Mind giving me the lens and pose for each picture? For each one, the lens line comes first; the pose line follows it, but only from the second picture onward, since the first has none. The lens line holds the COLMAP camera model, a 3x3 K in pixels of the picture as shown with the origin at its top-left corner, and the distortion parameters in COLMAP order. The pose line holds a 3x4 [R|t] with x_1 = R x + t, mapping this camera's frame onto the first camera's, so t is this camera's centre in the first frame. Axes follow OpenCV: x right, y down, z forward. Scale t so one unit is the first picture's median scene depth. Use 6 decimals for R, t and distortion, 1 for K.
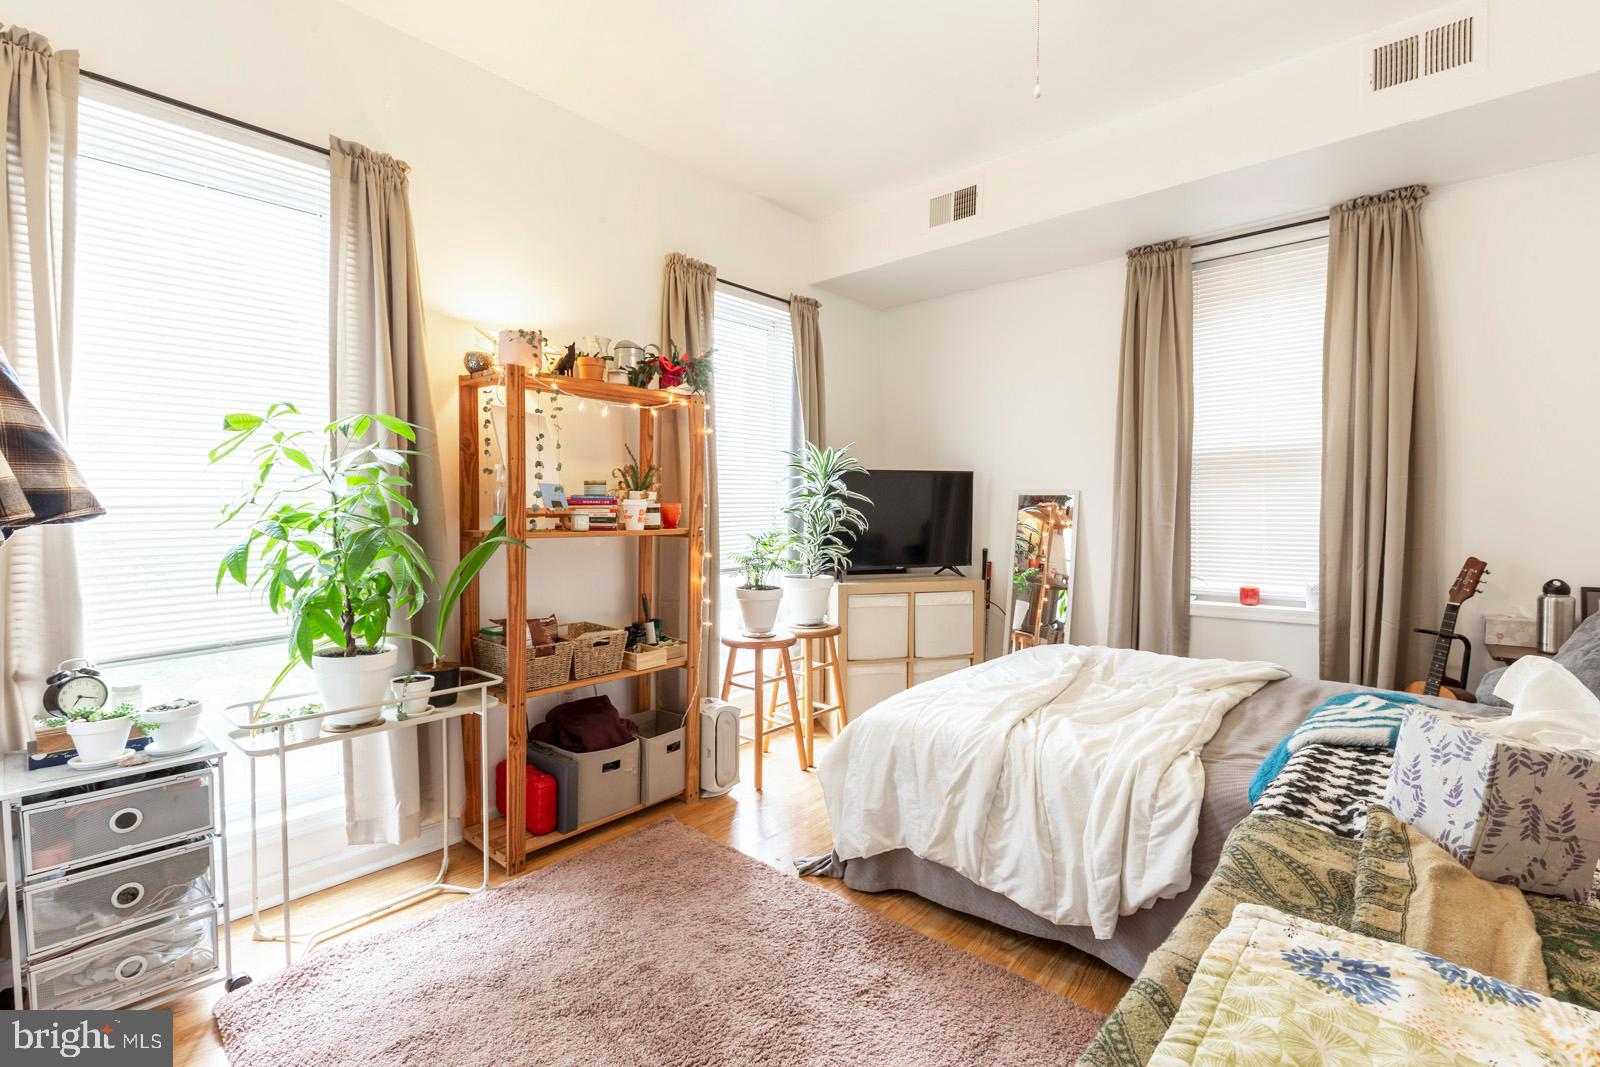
lens RADIAL K [[739.6, 0, 802.7], [0, 739.6, 540.6], [0, 0, 1]] dist [-0.000575, 0.000033]
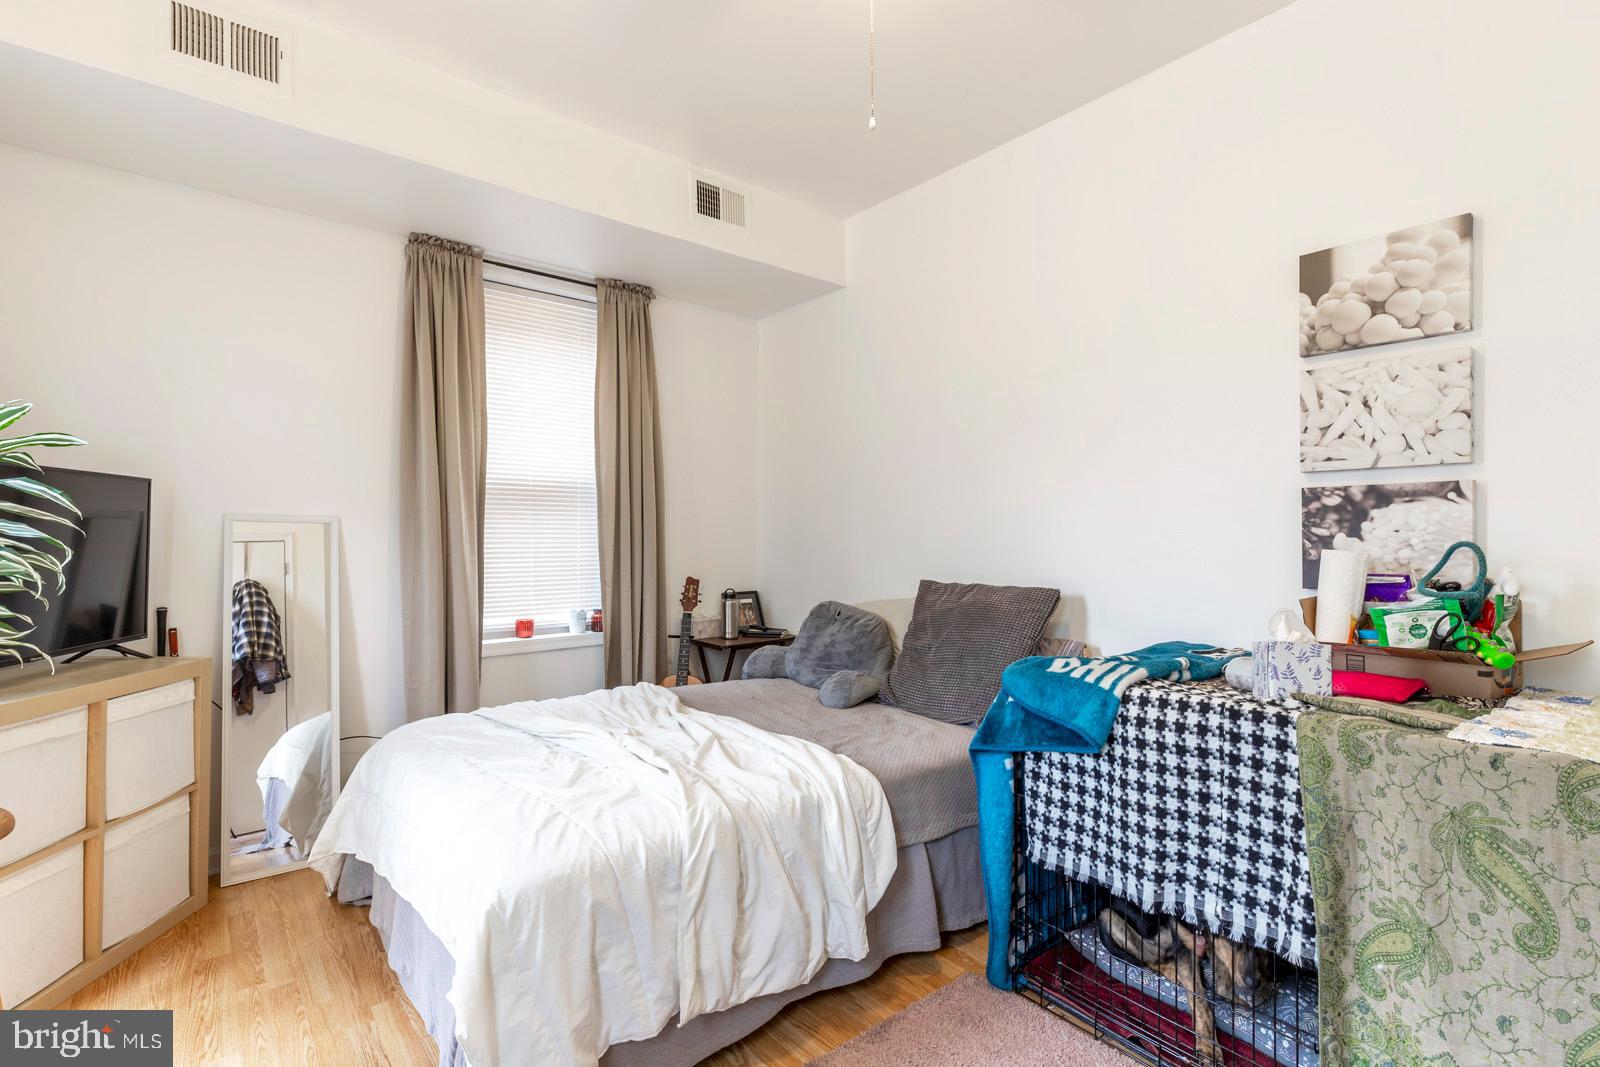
lens RADIAL K [[739.6, 0, 802.7], [0, 739.6, 540.6], [0, 0, 1]] dist [-0.000575, 0.000033]
pose [[0.153892, 0.002303, 0.988085, -0.331302], [0.044731, 0.998956, -0.009295, -0.017844], [-0.987075, 0.045628, 0.153629, 0.474522]]
